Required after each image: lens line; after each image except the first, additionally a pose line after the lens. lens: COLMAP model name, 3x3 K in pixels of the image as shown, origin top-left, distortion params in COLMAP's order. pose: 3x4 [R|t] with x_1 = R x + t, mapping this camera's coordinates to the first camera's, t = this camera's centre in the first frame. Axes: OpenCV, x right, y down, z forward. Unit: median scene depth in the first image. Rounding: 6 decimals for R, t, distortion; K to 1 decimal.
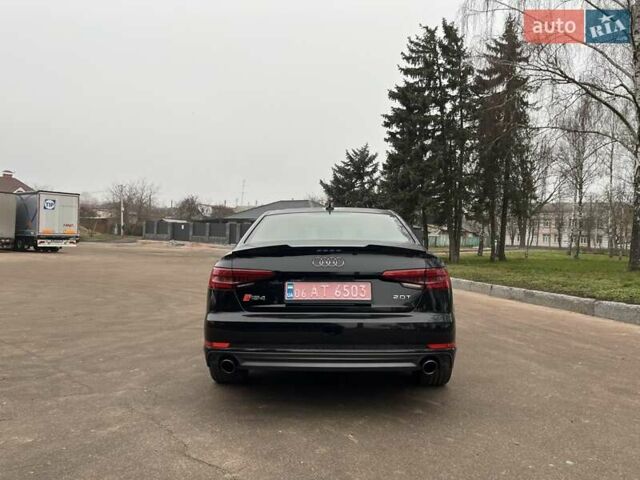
lens RADIAL K [[485.0, 0, 317.7], [0, 485.0, 231.8], [0, 0, 1]] dist [0.091293, -0.136249]
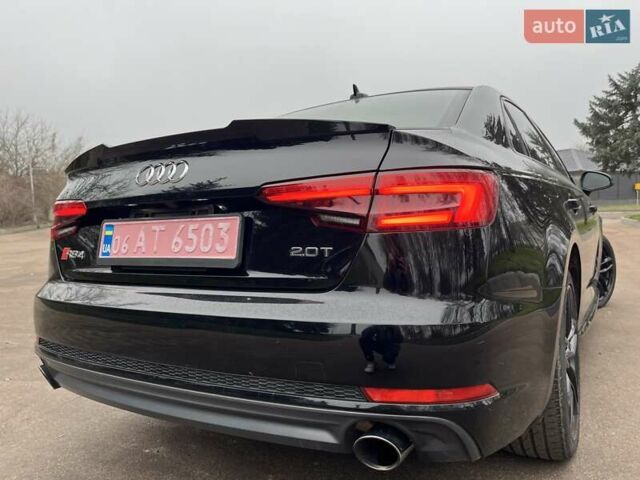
lens RADIAL K [[485.0, 0, 317.7], [0, 485.0, 231.8], [0, 0, 1]] dist [0.091293, -0.136249]
pose [[0.868528, -0.024256, -0.495046, 0.043439], [0.058995, 0.996760, 0.054665, 0.011970], [0.492116, -0.076684, 0.867145, 0.082398]]
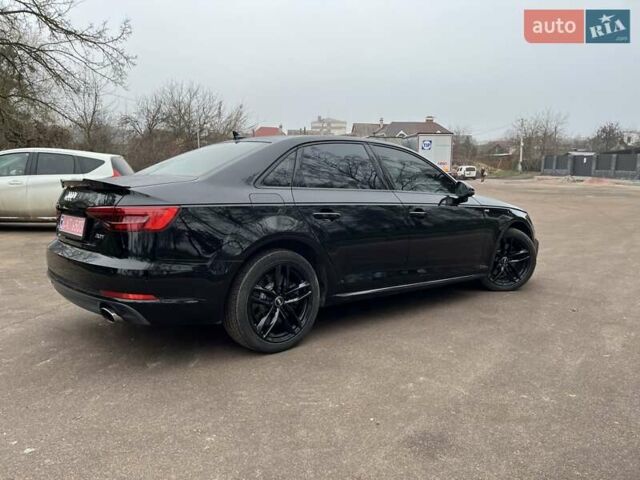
lens RADIAL K [[485.0, 0, 317.7], [0, 485.0, 231.8], [0, 0, 1]] dist [0.091293, -0.136249]
pose [[0.672847, 0.070808, -0.736385, 0.135447], [0.024591, 0.992718, 0.117925, 0.003305], [0.739373, -0.097454, 0.666206, 0.083057]]
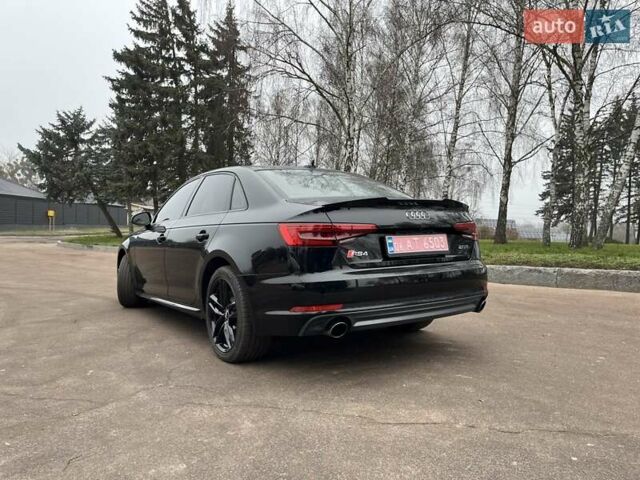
lens RADIAL K [[489.2, 0, 323.0], [0, 489.2, 228.2], [0, 0, 1]] dist [0.037123, -0.002971]
pose [[0.807792, -0.012034, 0.589344, -0.087936], [-0.006964, 0.999527, 0.029955, 0.007264], [-0.589426, -0.028302, 0.807327, 0.035125]]
